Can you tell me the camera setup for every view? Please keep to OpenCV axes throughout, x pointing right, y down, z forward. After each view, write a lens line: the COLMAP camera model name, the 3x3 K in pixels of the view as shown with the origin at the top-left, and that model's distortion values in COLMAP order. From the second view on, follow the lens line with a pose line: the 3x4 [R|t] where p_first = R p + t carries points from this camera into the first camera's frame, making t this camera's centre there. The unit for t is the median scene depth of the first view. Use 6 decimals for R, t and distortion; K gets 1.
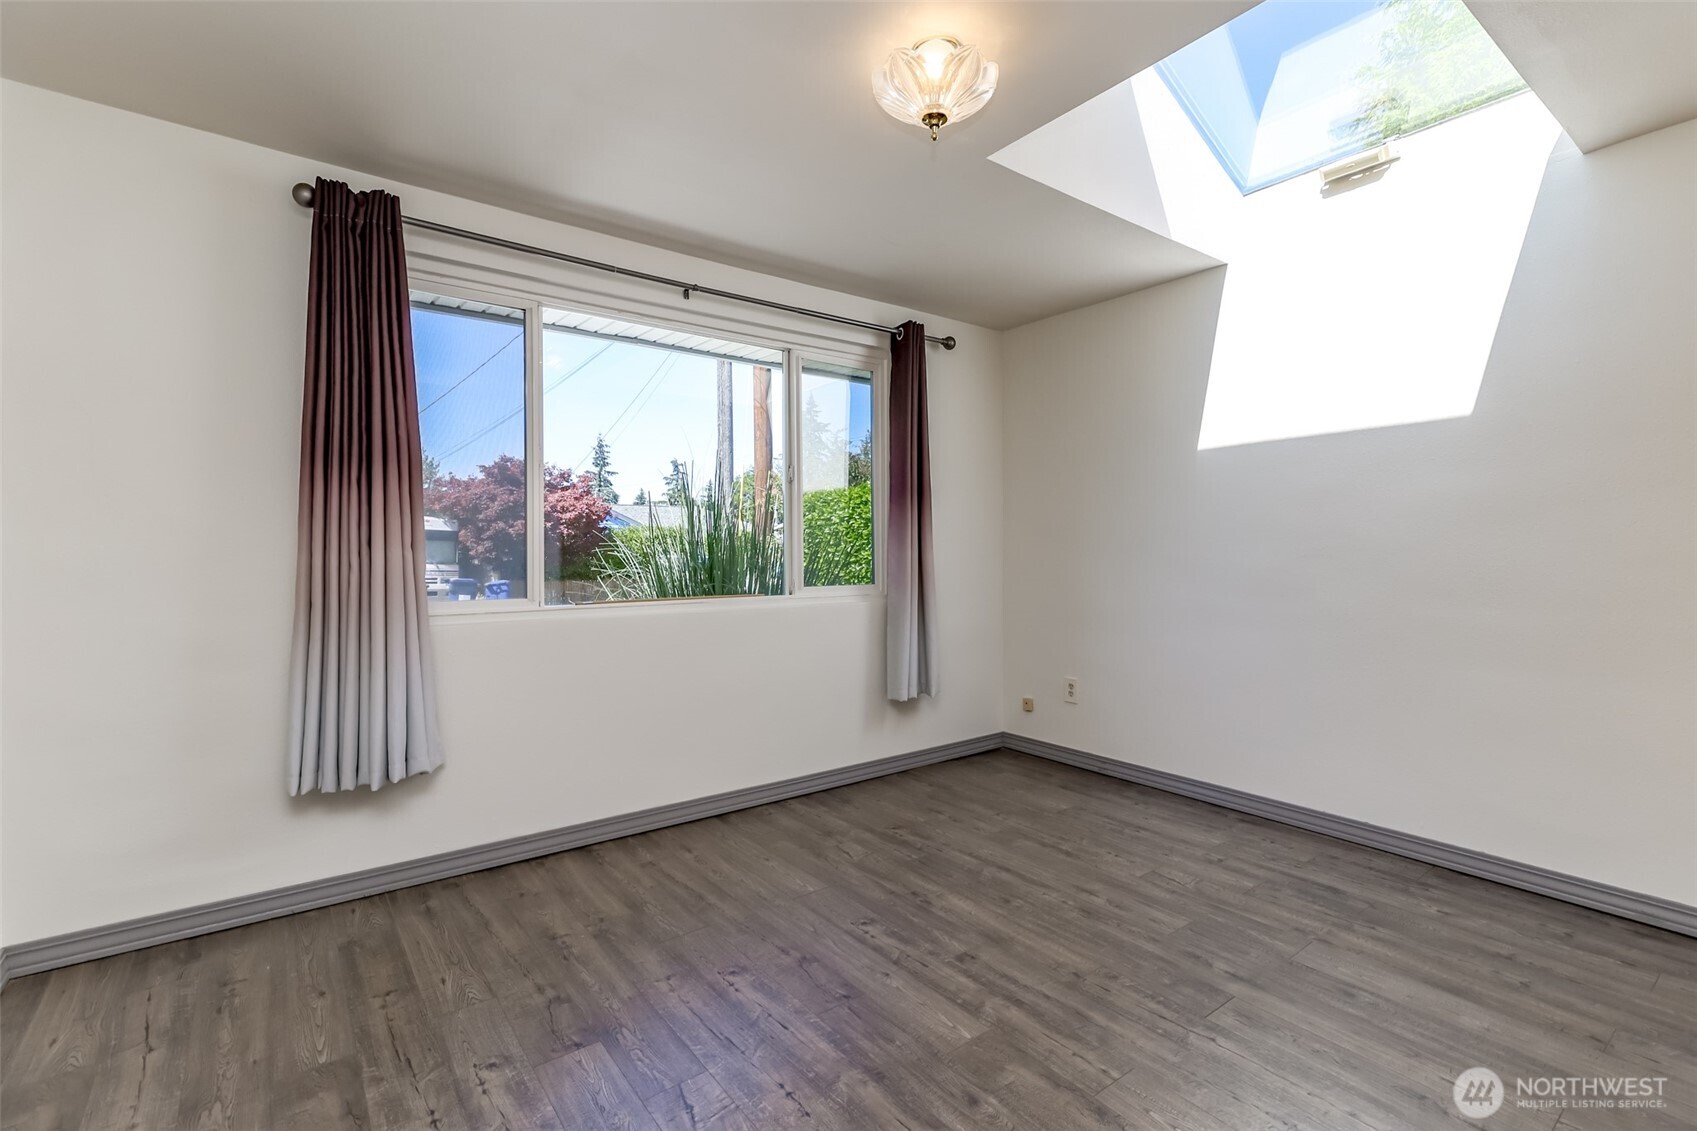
lens RADIAL K [[774.5, 0, 851.4], [0, 774.5, 555.5], [0, 0, 1]] dist [0.003793, 0.000436]
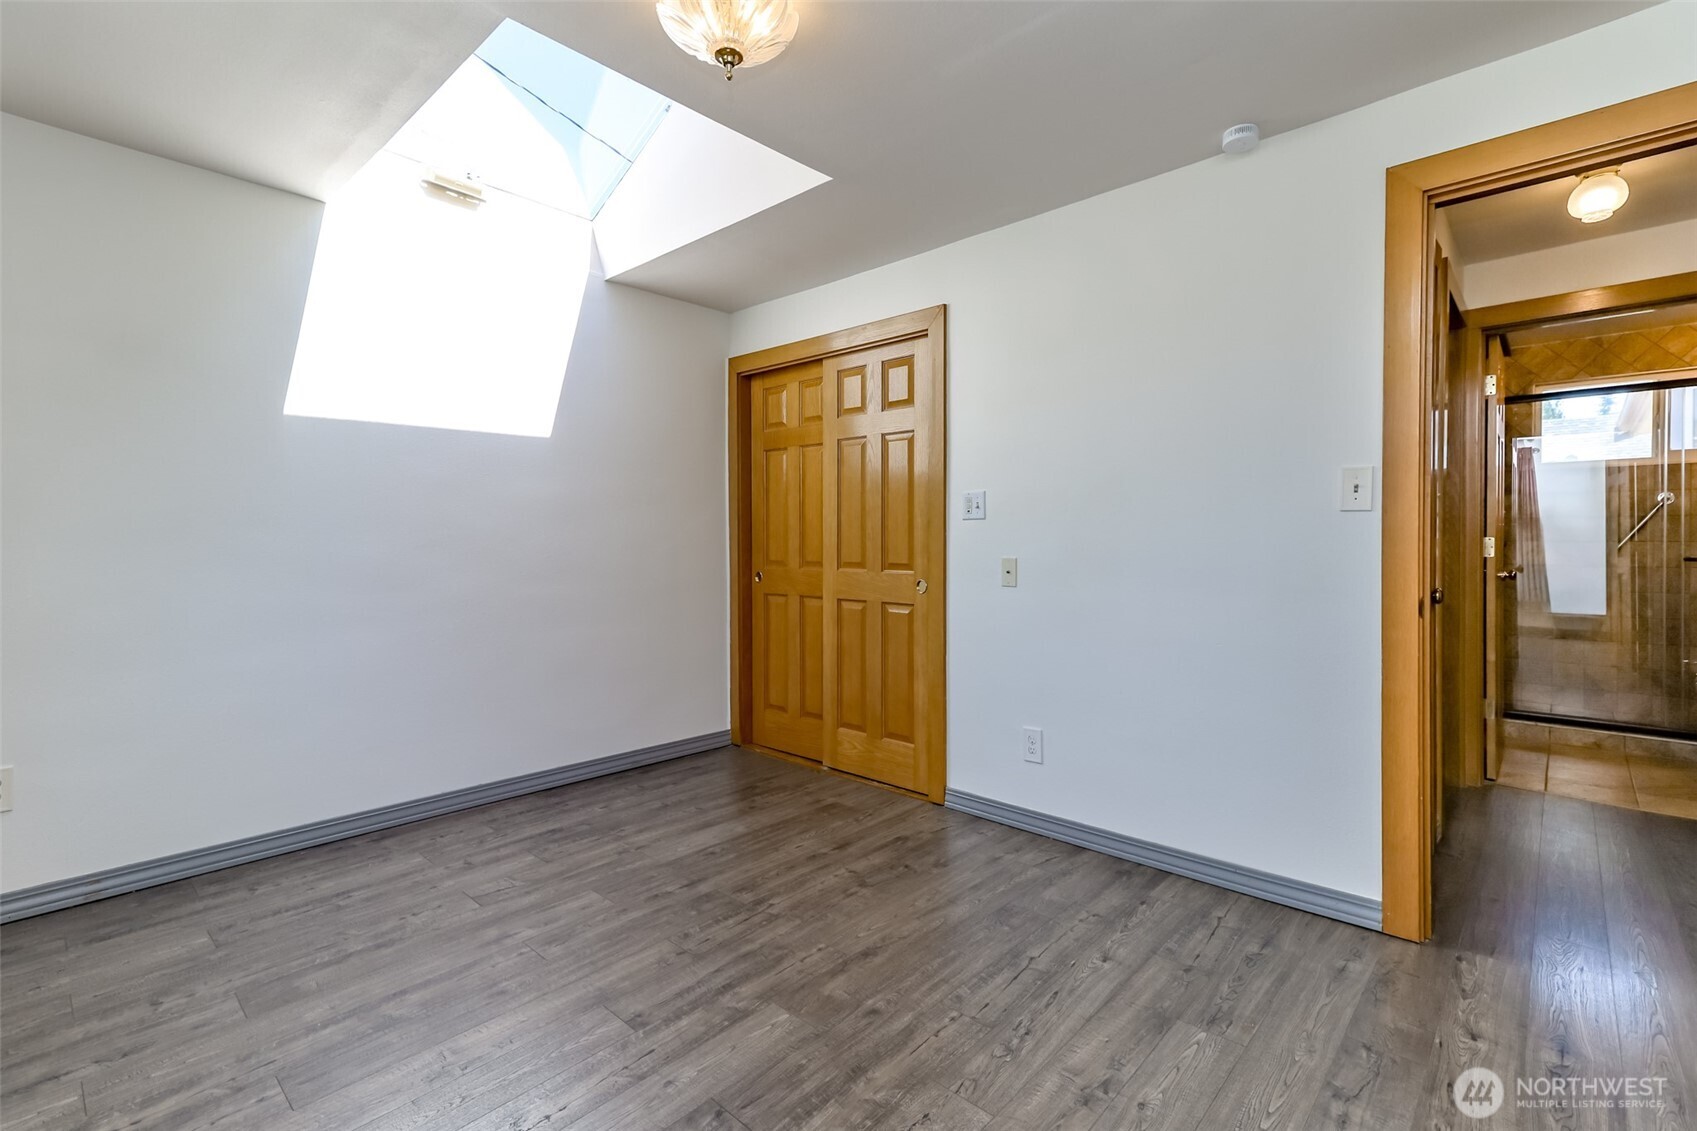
lens RADIAL K [[774.5, 0, 851.6], [0, 774.5, 553.0], [0, 0, 1]] dist [0.003793, 0.000436]
pose [[-0.191578, -0.014016, 0.981377, -0.596105], [0.011263, 0.999801, 0.016477, -0.002018], [-0.981413, 0.014210, -0.191382, 0.767614]]
